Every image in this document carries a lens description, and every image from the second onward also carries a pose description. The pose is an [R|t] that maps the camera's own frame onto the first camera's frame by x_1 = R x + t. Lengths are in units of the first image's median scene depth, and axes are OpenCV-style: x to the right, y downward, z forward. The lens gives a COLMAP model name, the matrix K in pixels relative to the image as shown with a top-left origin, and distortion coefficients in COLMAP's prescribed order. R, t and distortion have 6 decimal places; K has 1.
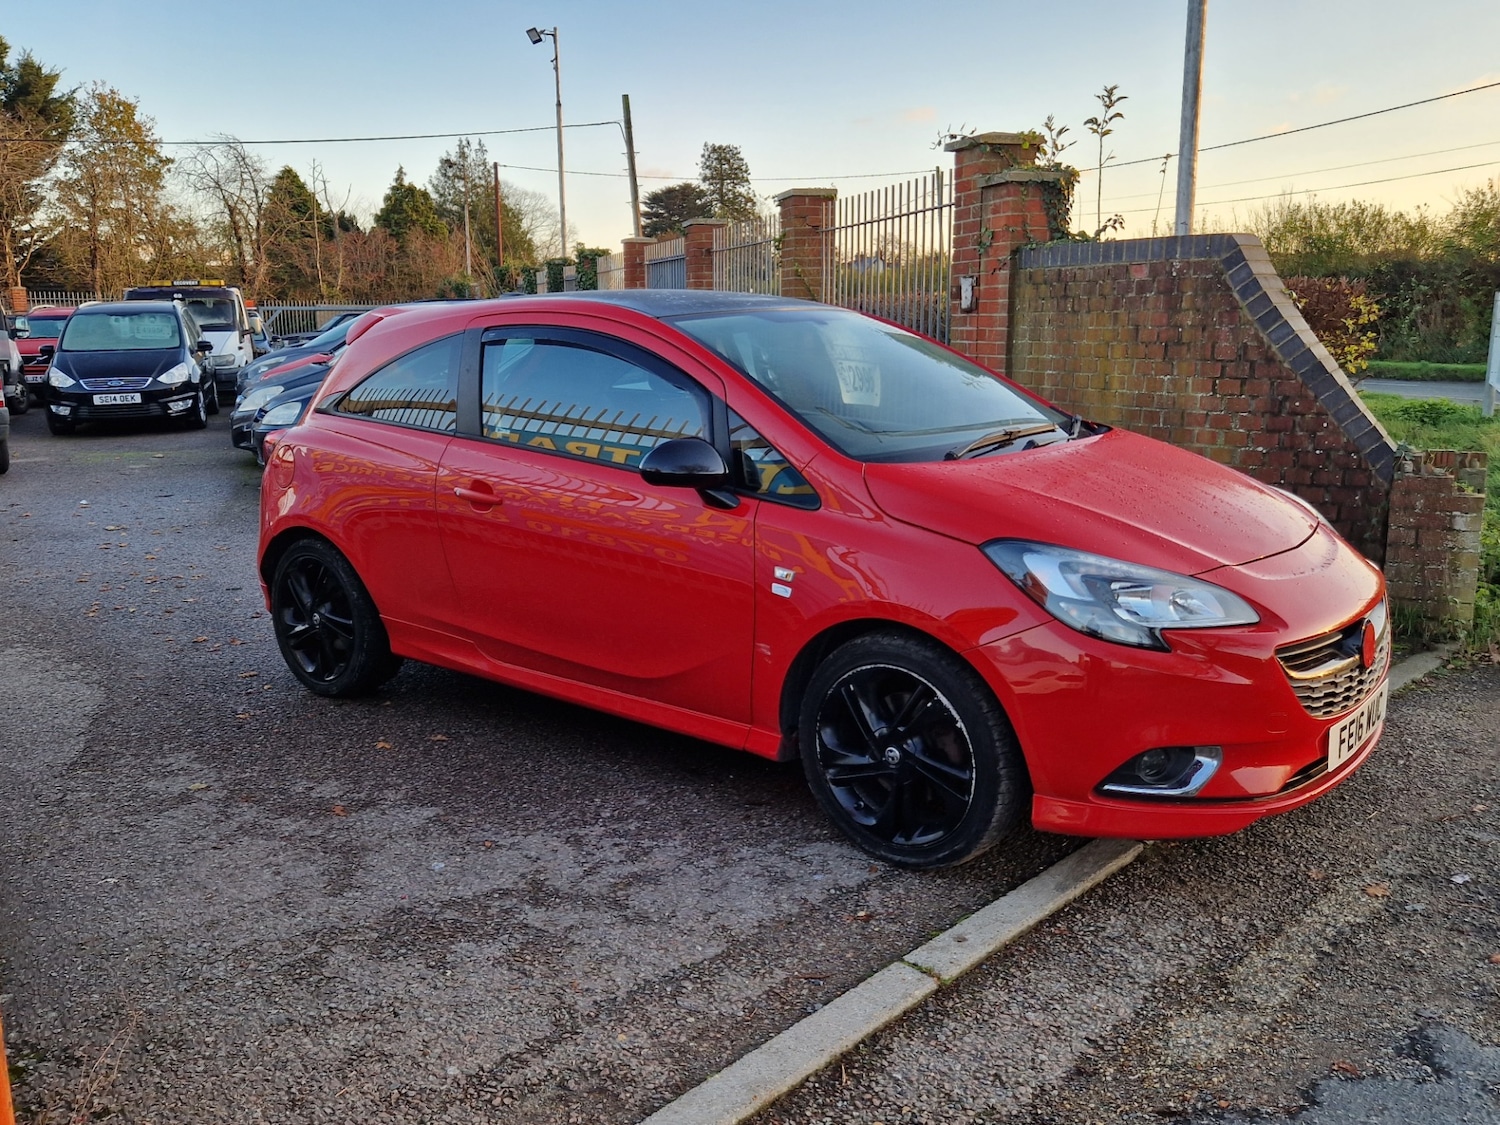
lens RADIAL K [[1268.1, 0, 736.9], [0, 1268.1, 576.3], [0, 0, 1]] dist [0.091248, -0.080204]
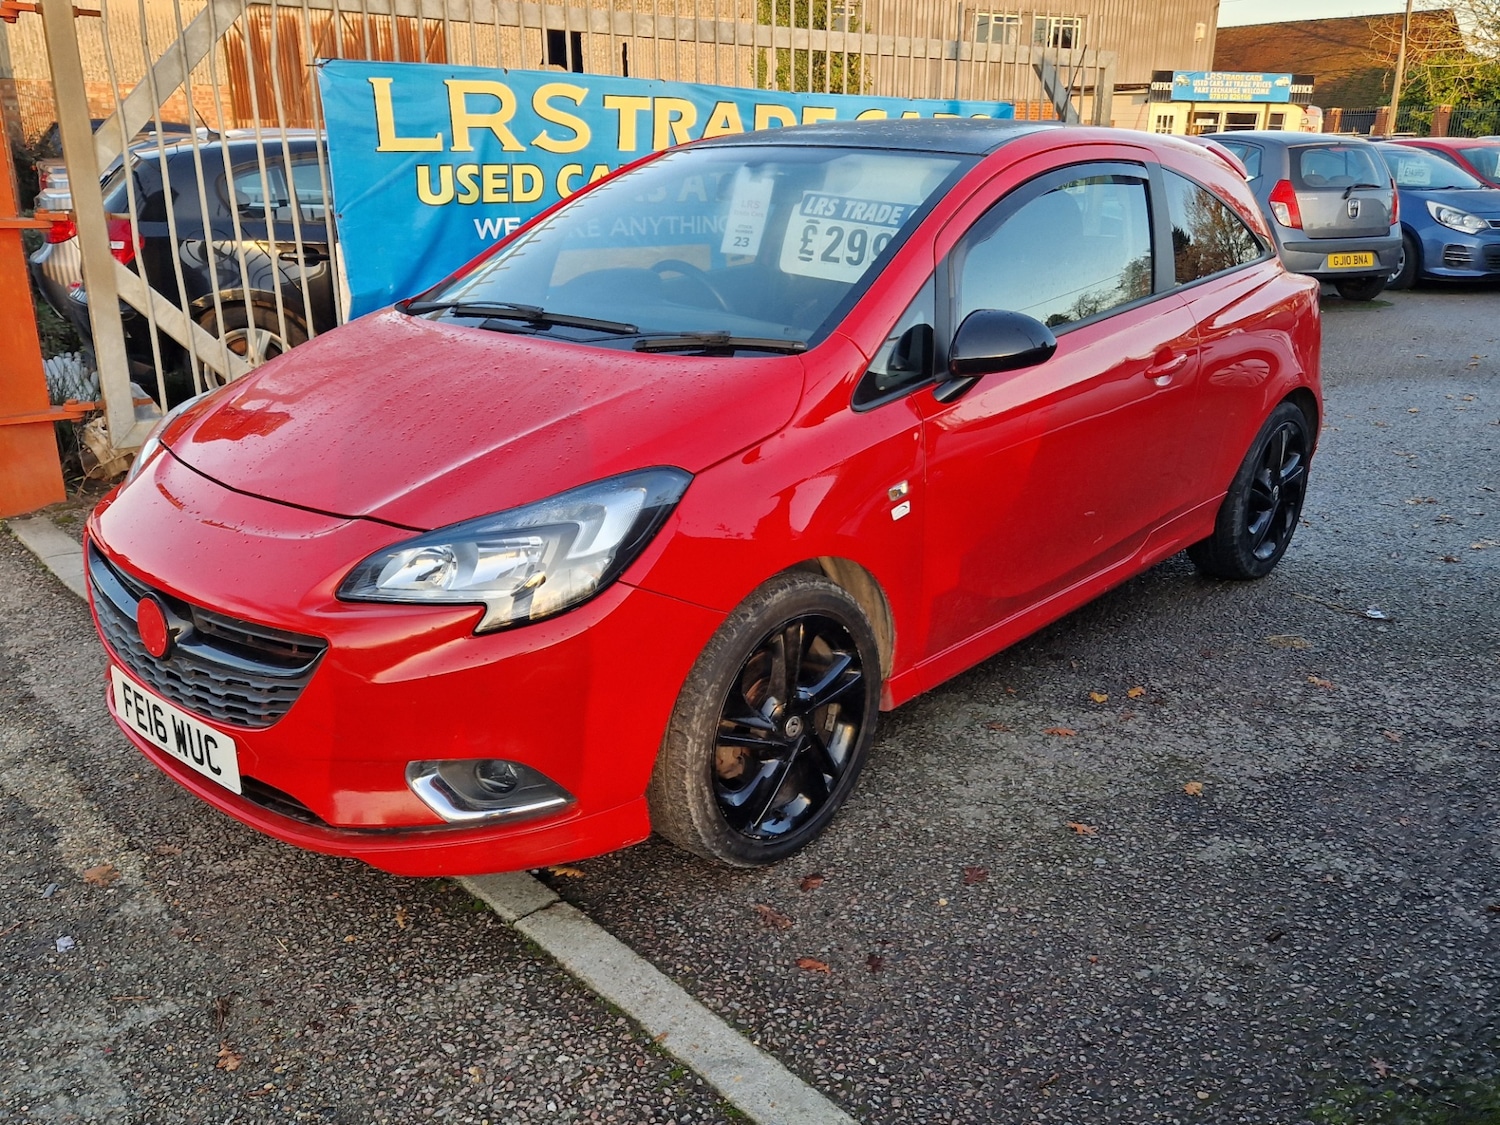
lens RADIAL K [[1264.8, 0, 749.9], [0, 1264.8, 577.0], [0, 0, 1]] dist [0.097520, -0.091161]
pose [[-0.057185, 0.339332, -0.938927, 0.661916], [-0.206596, 0.916087, 0.343660, -0.171715], [0.976754, 0.213631, 0.017719, 0.753103]]
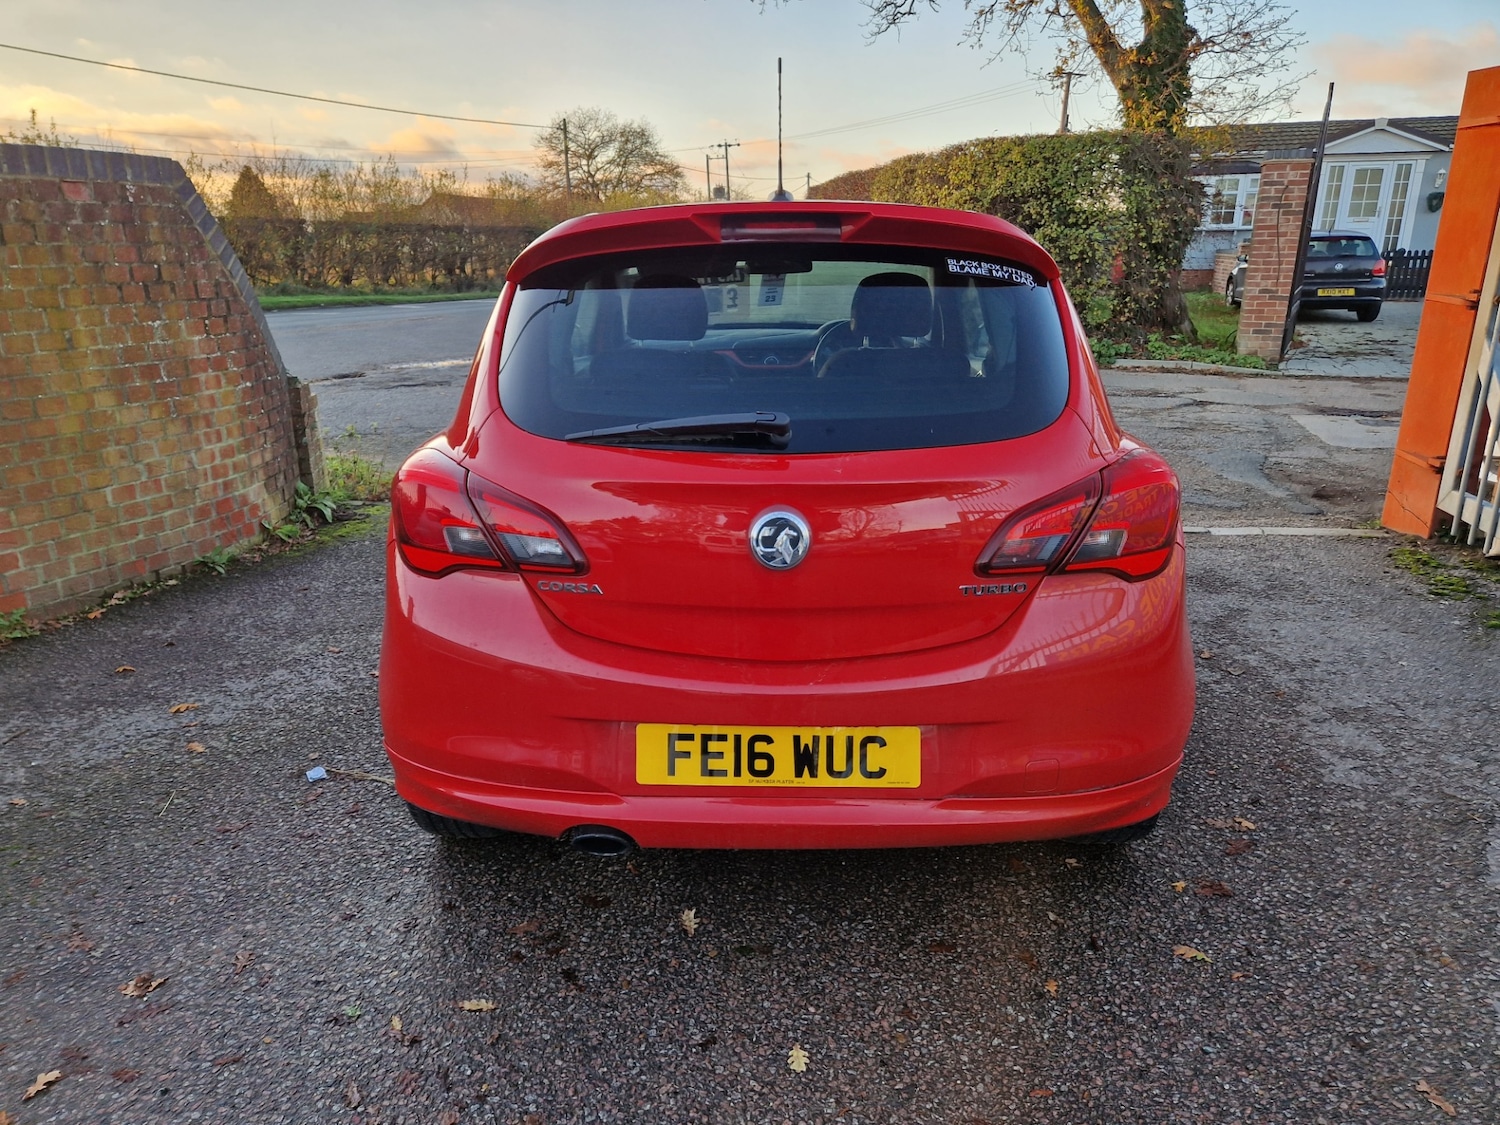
lens RADIAL K [[1024.8, 0, 737.8], [0, 1024.8, 569.3], [0, 0, 1]] dist [0.076103, -0.057573]
pose [[-0.602383, -0.221716, 0.766797, -0.500361], [0.177205, 0.899530, 0.399304, -0.228306], [-0.778289, 0.376414, -0.502573, 1.164119]]
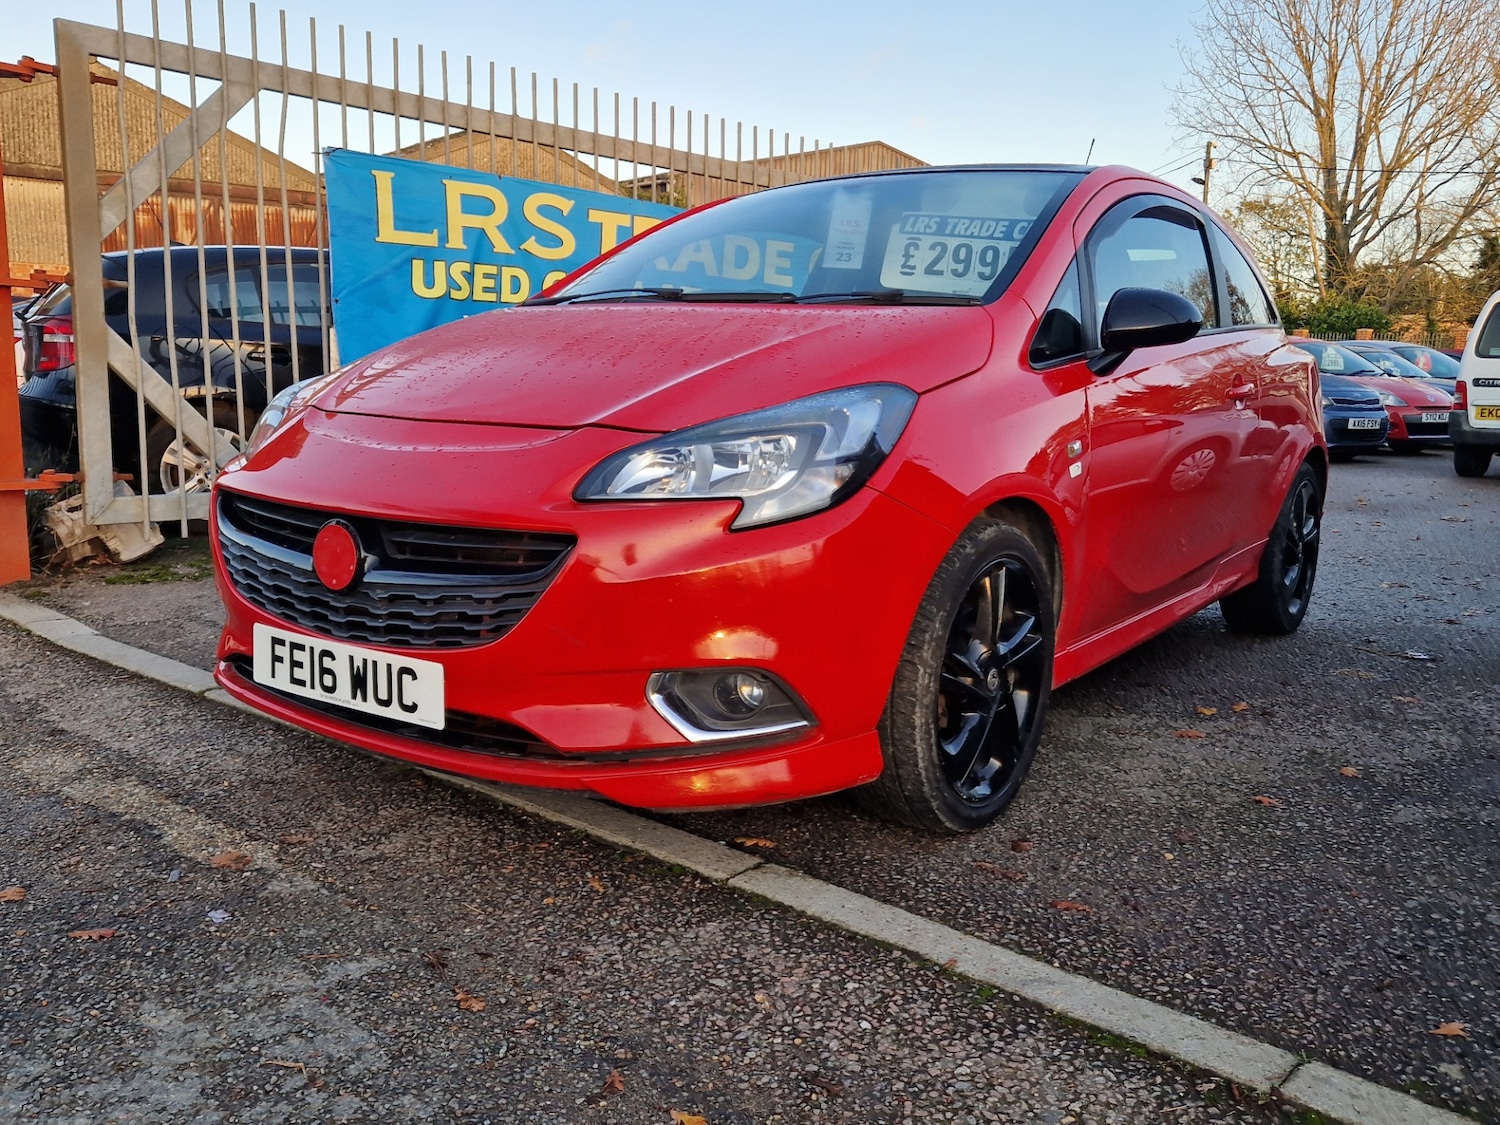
lens RADIAL K [[1268.1, 0, 736.9], [0, 1268.1, 576.3], [0, 0, 1]] dist [0.091248, -0.080204]
pose [[0.055966, 0.183305, -0.981462, 0.668290], [-0.227544, 0.959476, 0.166223, -0.056151], [0.972158, 0.214023, 0.095408, 0.653825]]
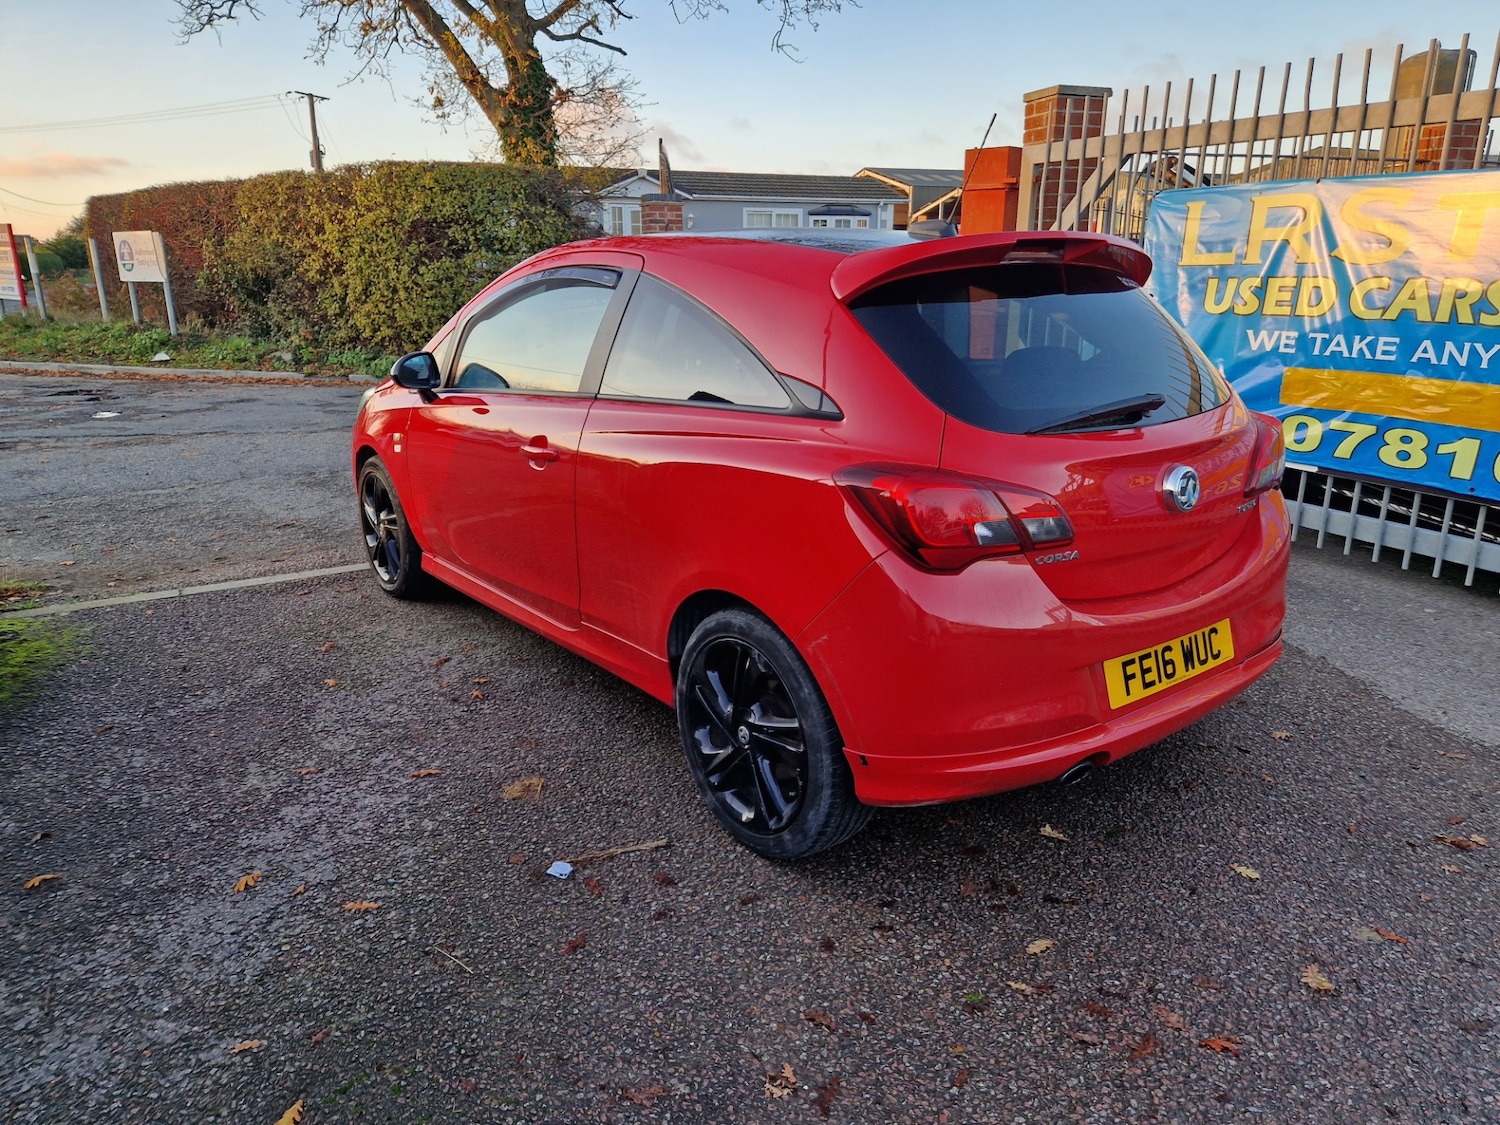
lens RADIAL K [[1015.5, 0, 756.9], [0, 1015.5, 575.3], [0, 0, 1]] dist [0.087102, -0.080610]
pose [[-0.973757, -0.049346, 0.222176, -0.189991], [0.062416, 0.880881, 0.469205, -0.281137], [-0.218864, 0.470759, -0.854684, 1.396839]]
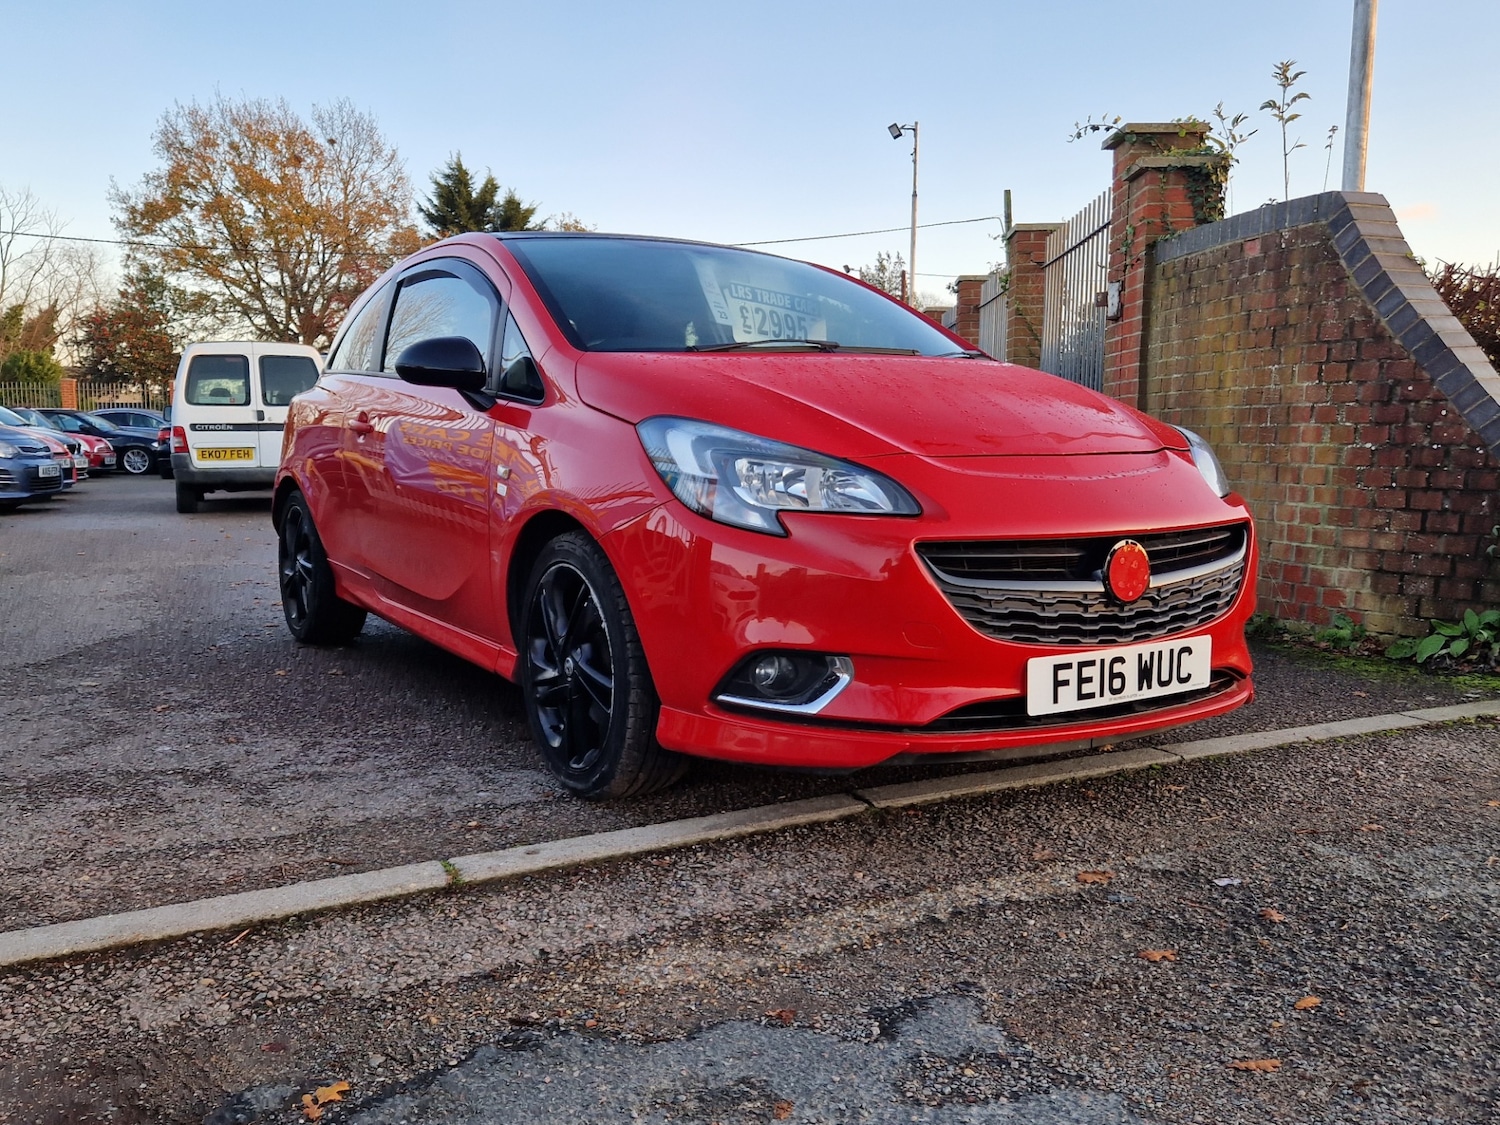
lens RADIAL K [[1273.3, 0, 738.3], [0, 1273.3, 580.9], [0, 0, 1]] dist [0.092184, -0.107171]
pose [[0.945783, 0.053257, -0.320402, 0.294722], [-0.079714, 0.994355, -0.070024, 0.075923], [0.314864, 0.091768, 0.944690, 0.101781]]
